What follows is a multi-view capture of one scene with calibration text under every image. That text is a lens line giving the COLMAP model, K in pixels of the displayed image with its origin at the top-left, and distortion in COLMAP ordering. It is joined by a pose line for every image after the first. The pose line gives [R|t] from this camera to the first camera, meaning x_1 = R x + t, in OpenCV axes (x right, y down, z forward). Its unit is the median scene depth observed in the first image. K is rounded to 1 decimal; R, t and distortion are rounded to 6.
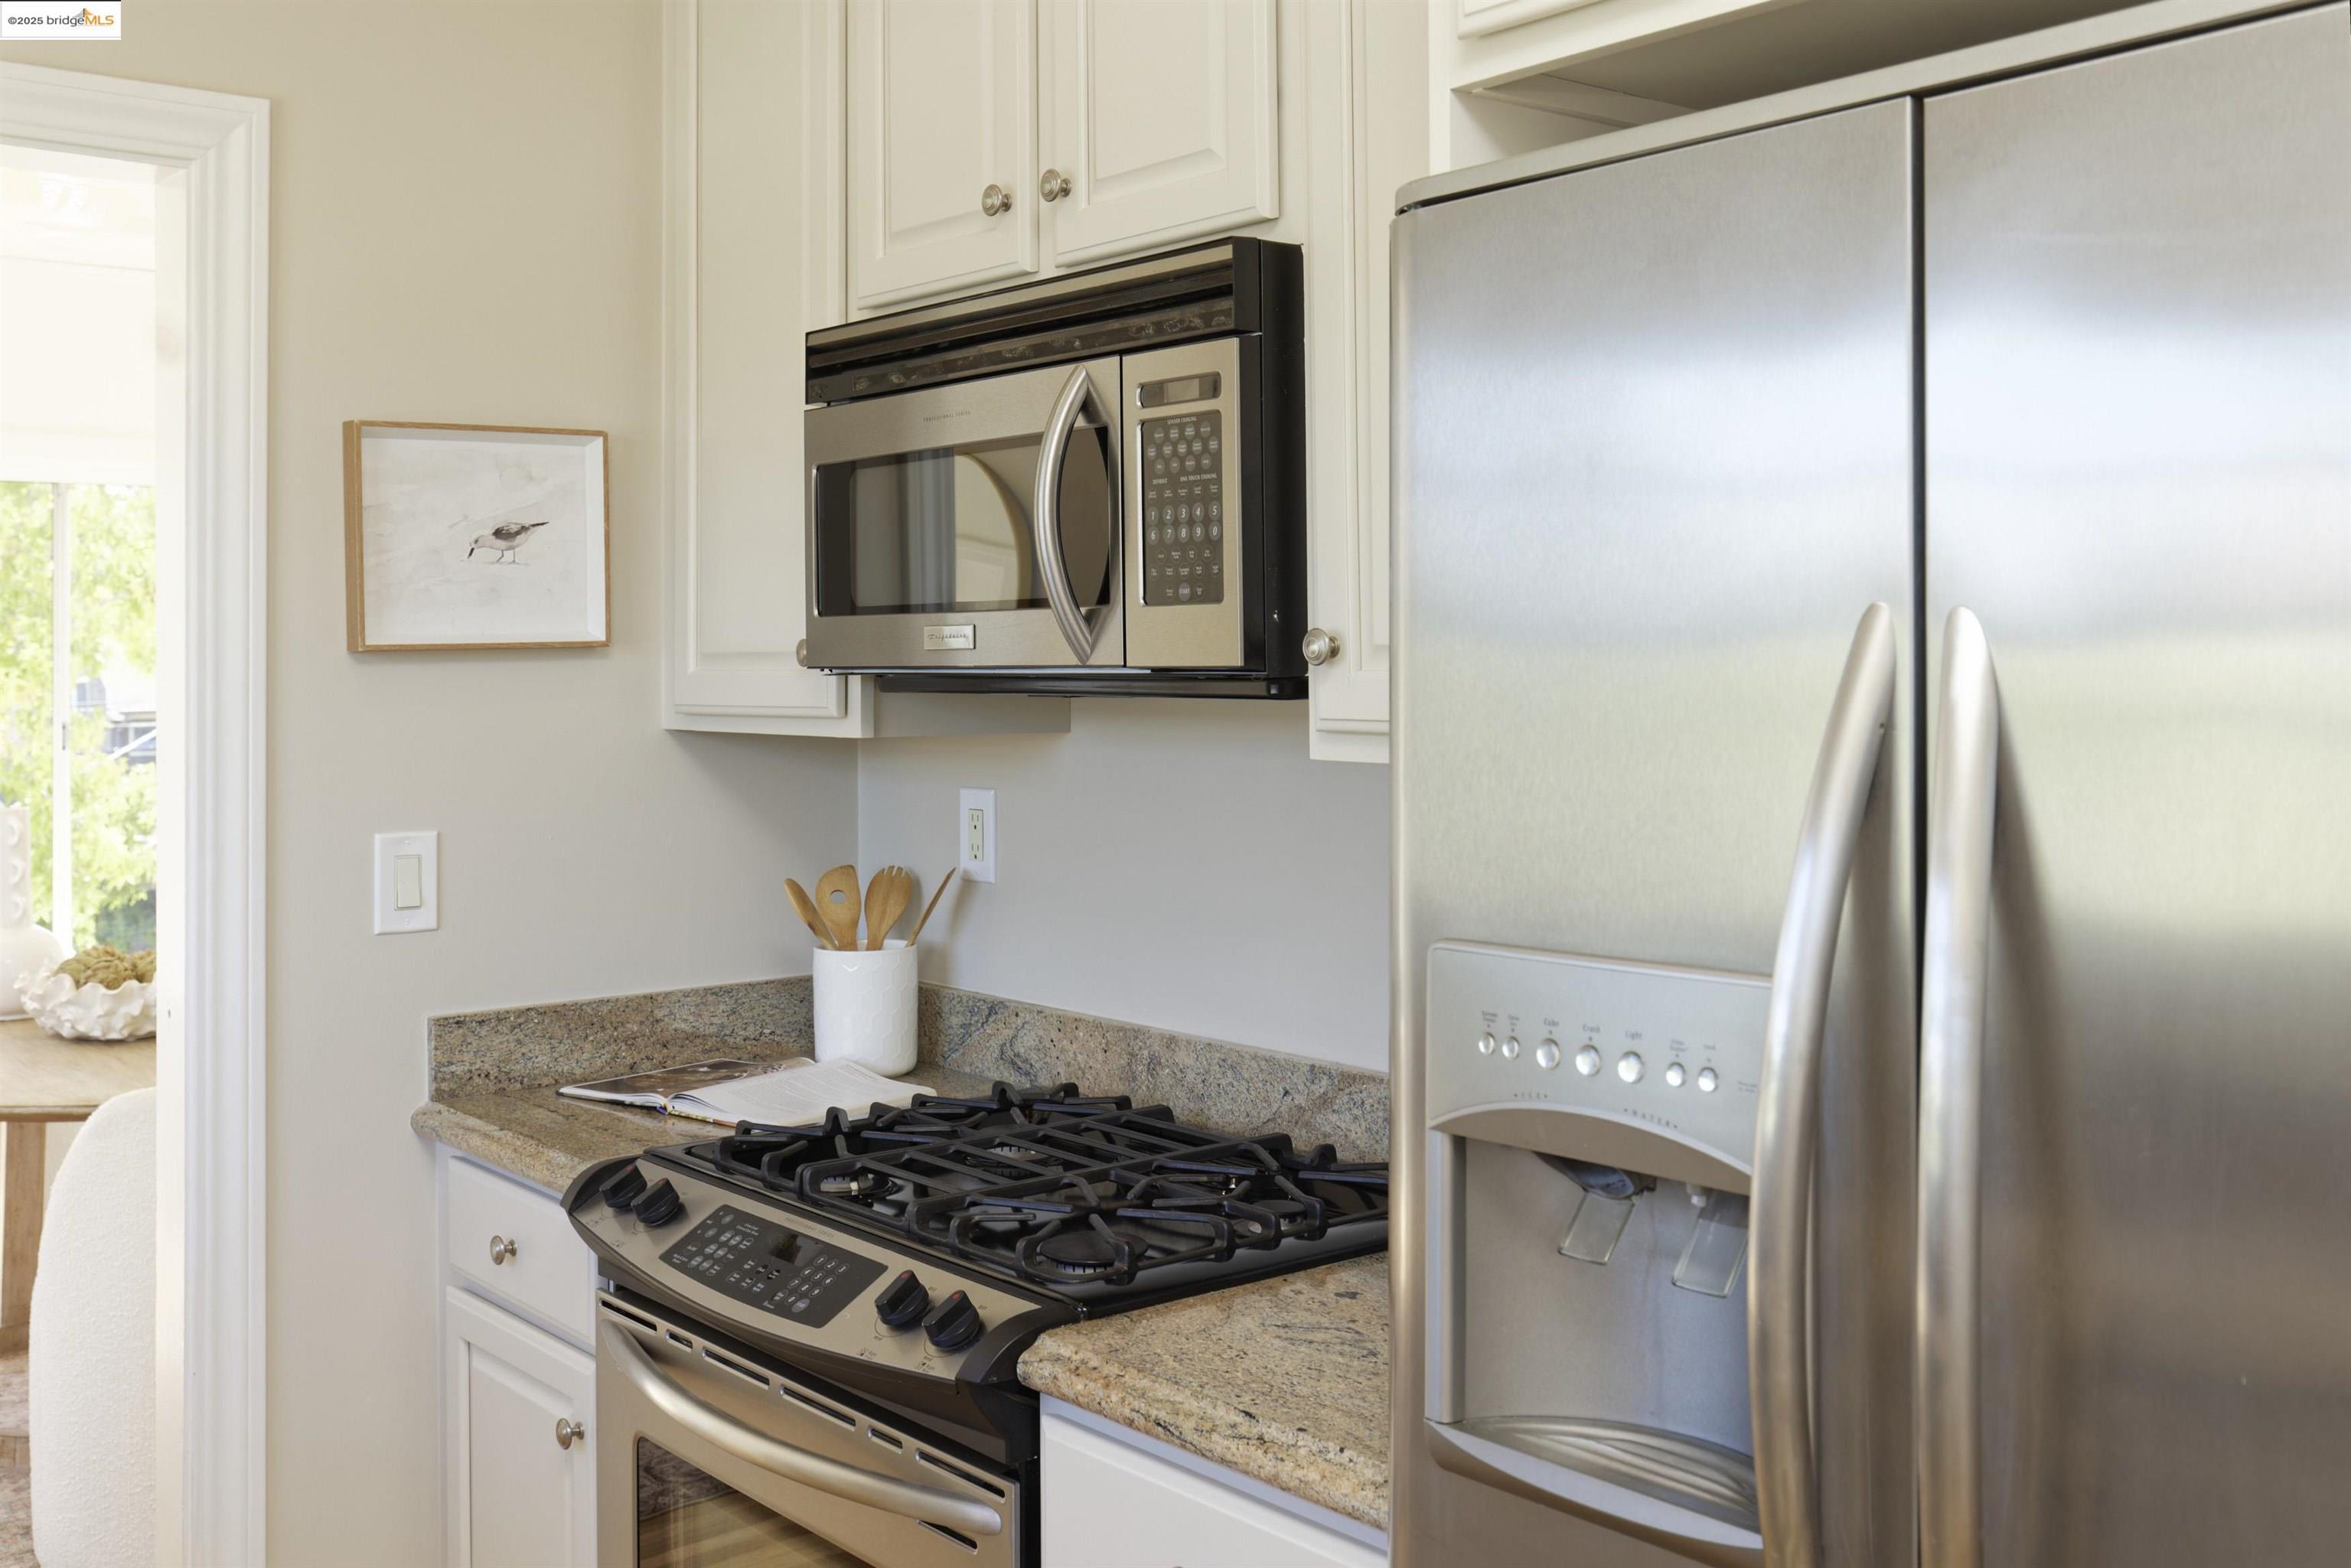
lens RADIAL K [[2266.6, 0, 1156.1], [0, 2266.6, 648.1], [0, 0, 1]] dist [0.011131, 0.000000]
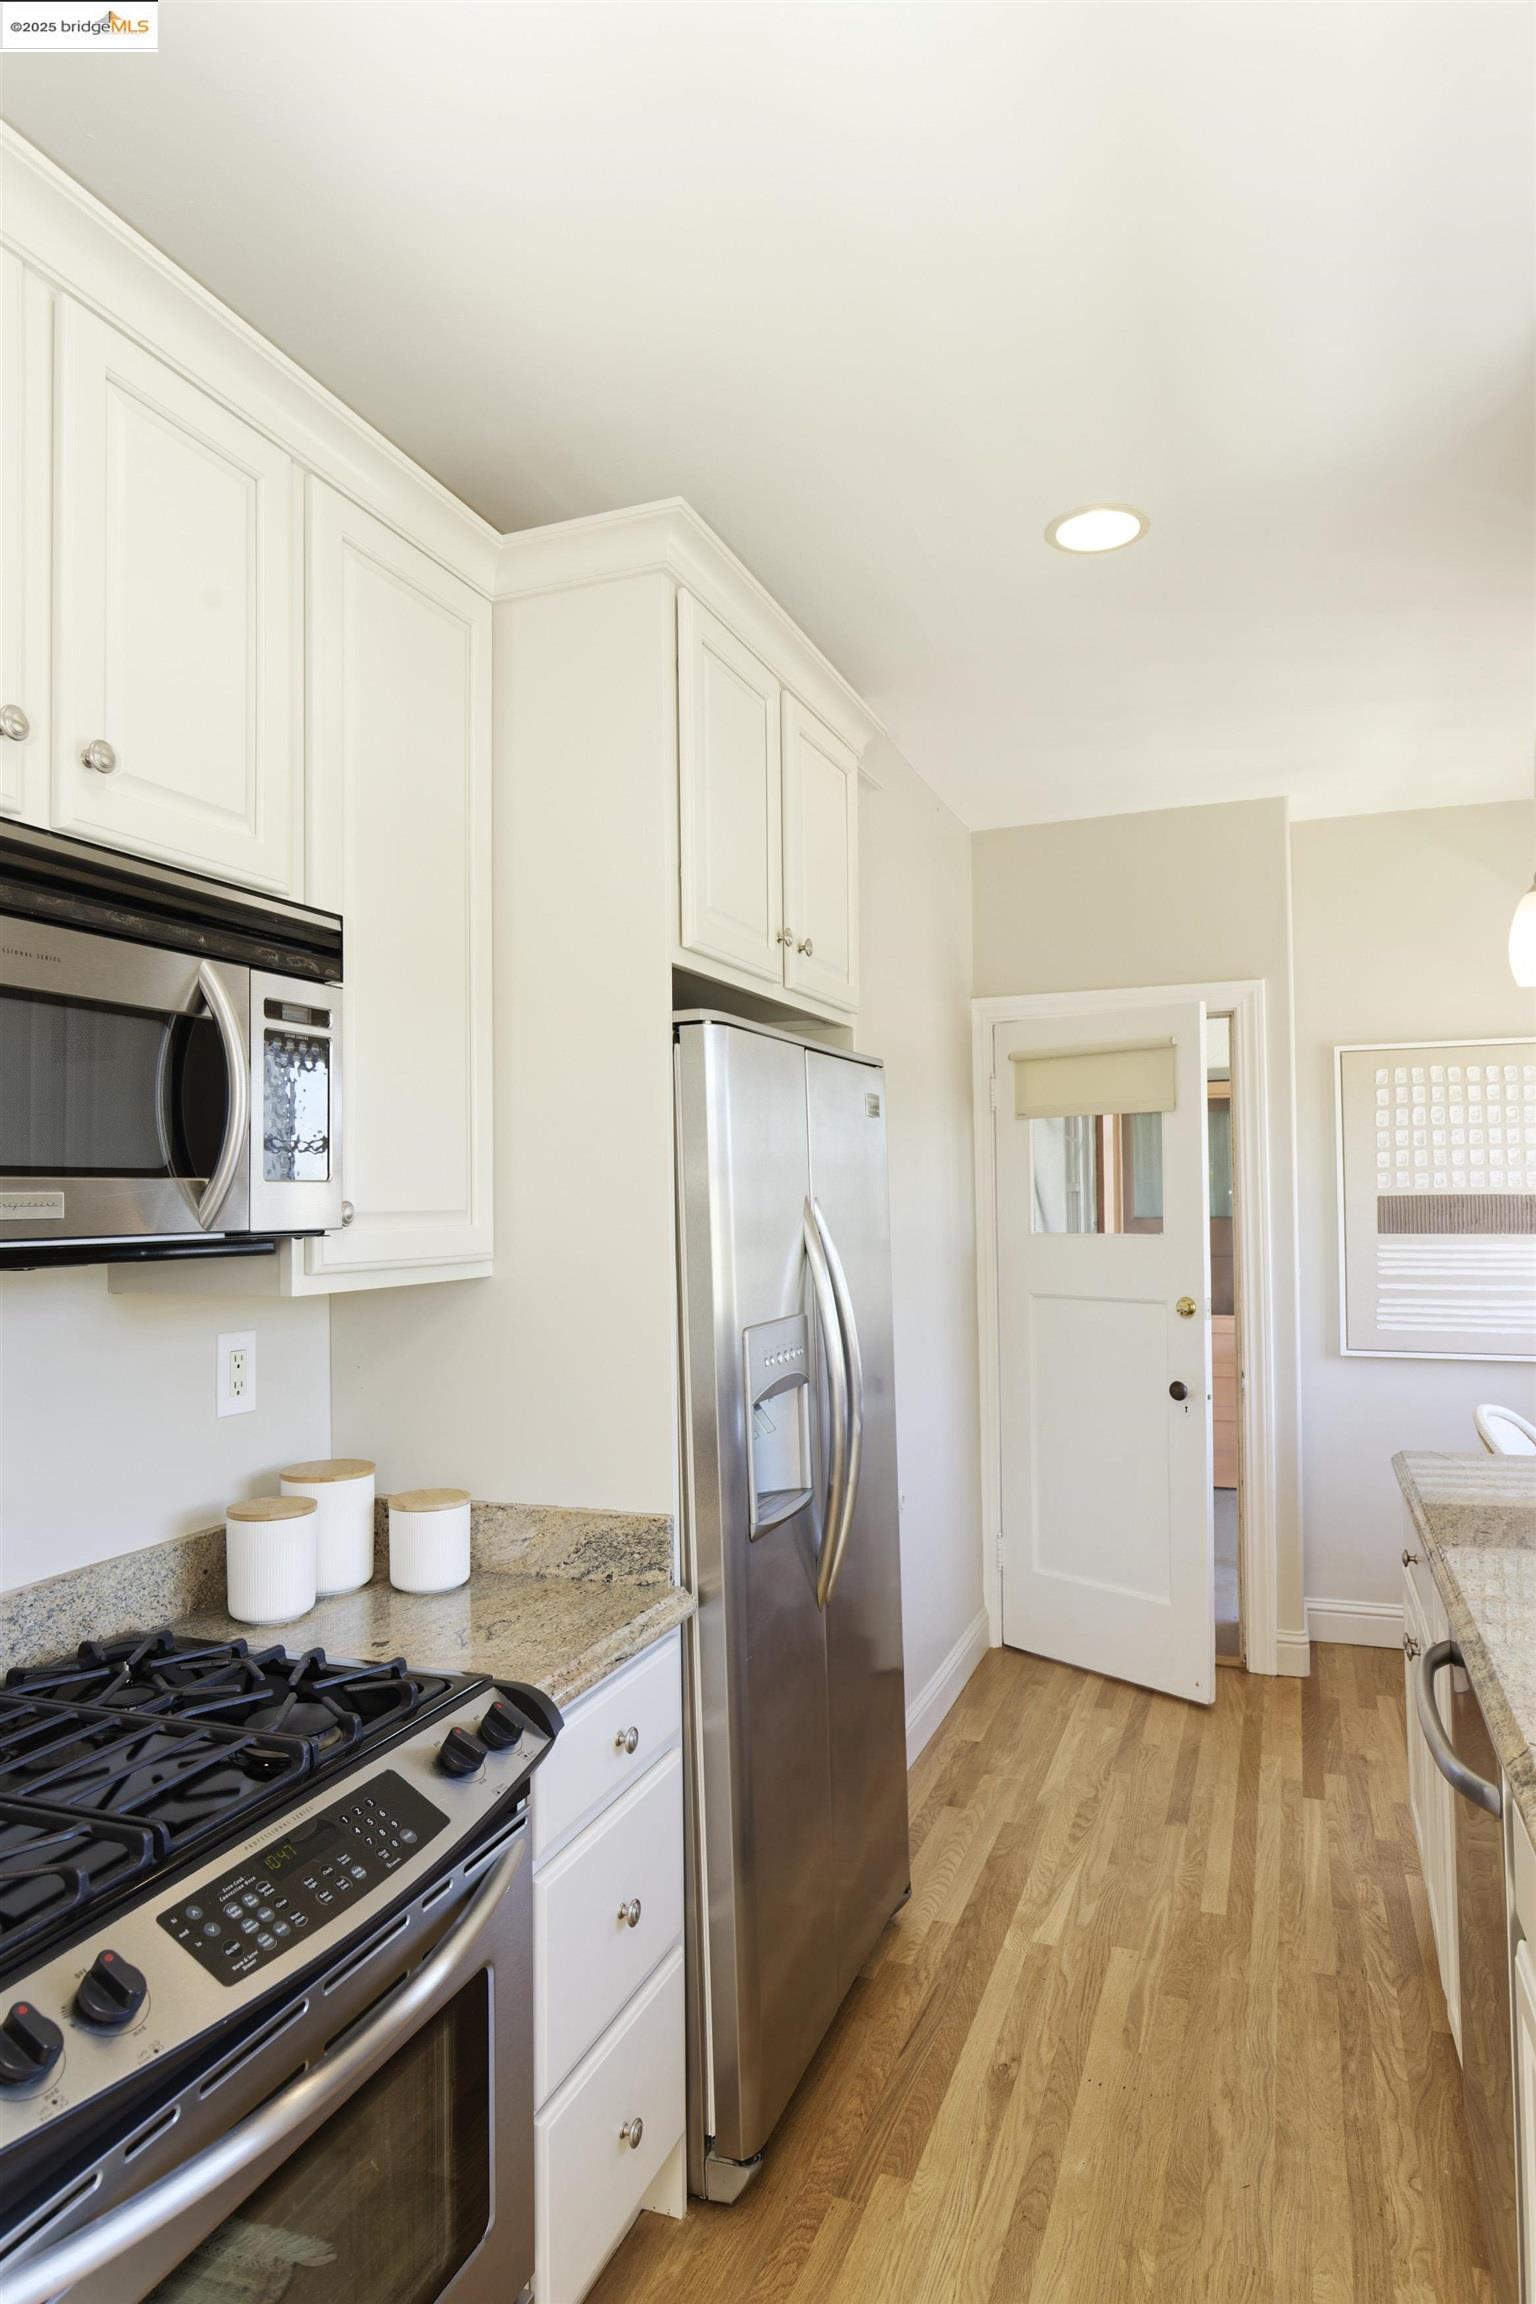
lens RADIAL K [[1394.5, 0, 772.2], [0, 1394.5, 1151.7], [0, 0, 1]] dist [-0.011896, 0.000945]
pose [[-0.506768, 0.044883, 0.860913, -0.767165], [0.016669, 0.998967, -0.042268, 0.001907], [-0.861921, -0.007069, -0.506993, 1.118384]]
